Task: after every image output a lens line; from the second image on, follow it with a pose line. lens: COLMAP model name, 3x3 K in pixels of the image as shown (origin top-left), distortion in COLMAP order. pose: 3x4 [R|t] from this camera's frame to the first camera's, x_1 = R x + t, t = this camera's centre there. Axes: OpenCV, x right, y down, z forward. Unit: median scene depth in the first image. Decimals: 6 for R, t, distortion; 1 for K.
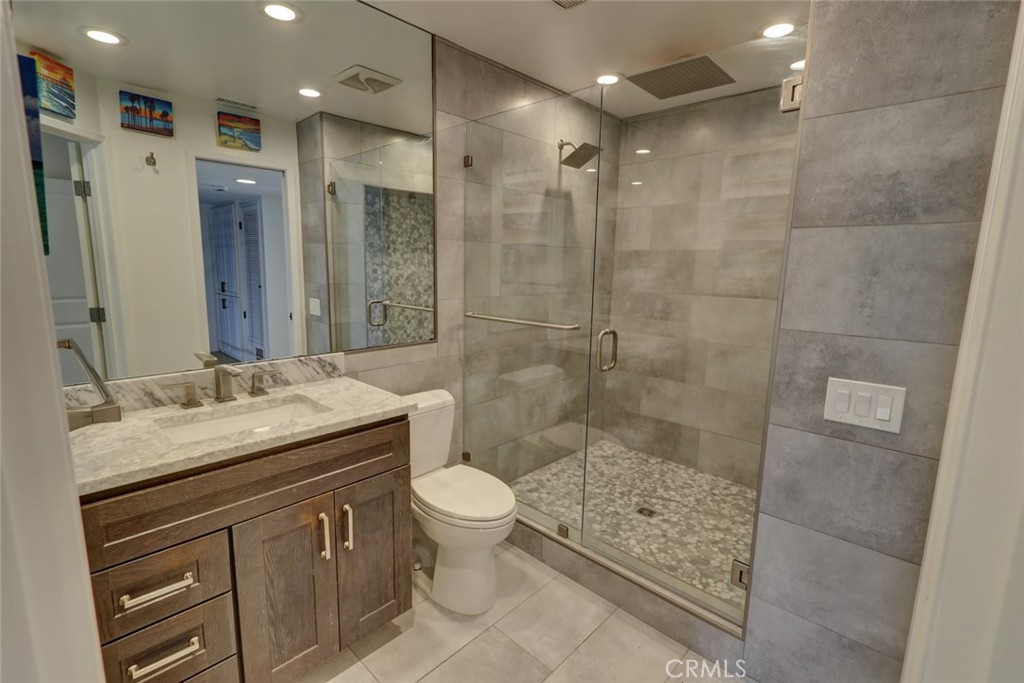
lens RADIAL K [[472.1, 0, 509.5], [0, 472.1, 341.5], [0, 0, 1]] dist [0.002795, -0.000352]
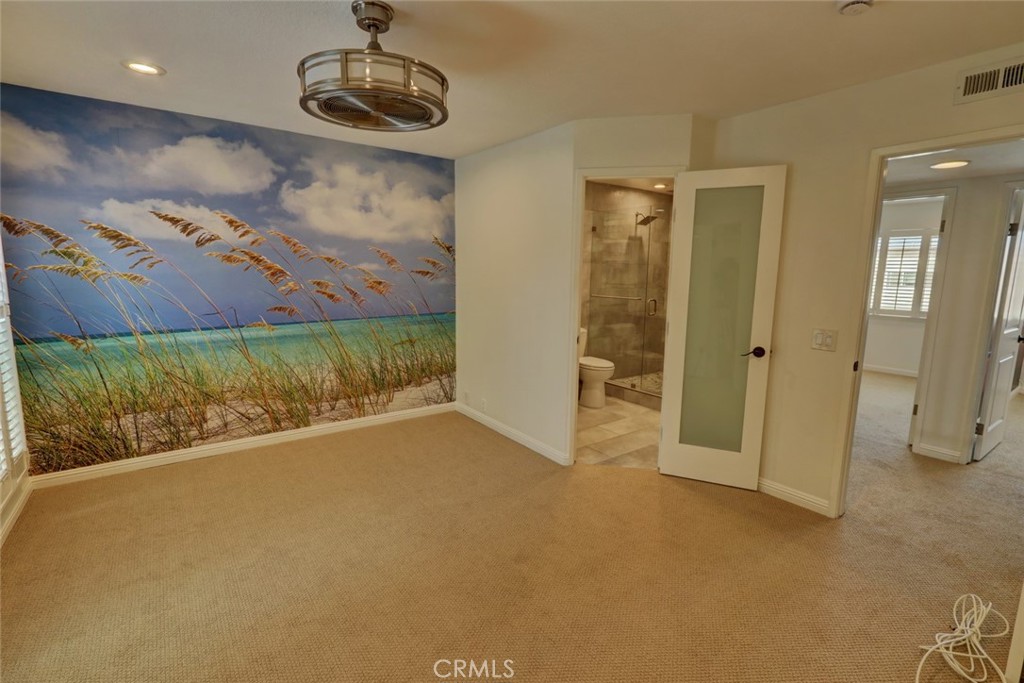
lens RADIAL K [[472.1, 0, 509.5], [0, 472.1, 341.5], [0, 0, 1]] dist [0.002795, -0.000352]
pose [[0.985004, 0.021116, -0.171235, -0.074159], [-0.023612, 0.999642, -0.012553, 0.172453], [0.170909, 0.016408, 0.985150, -1.114860]]
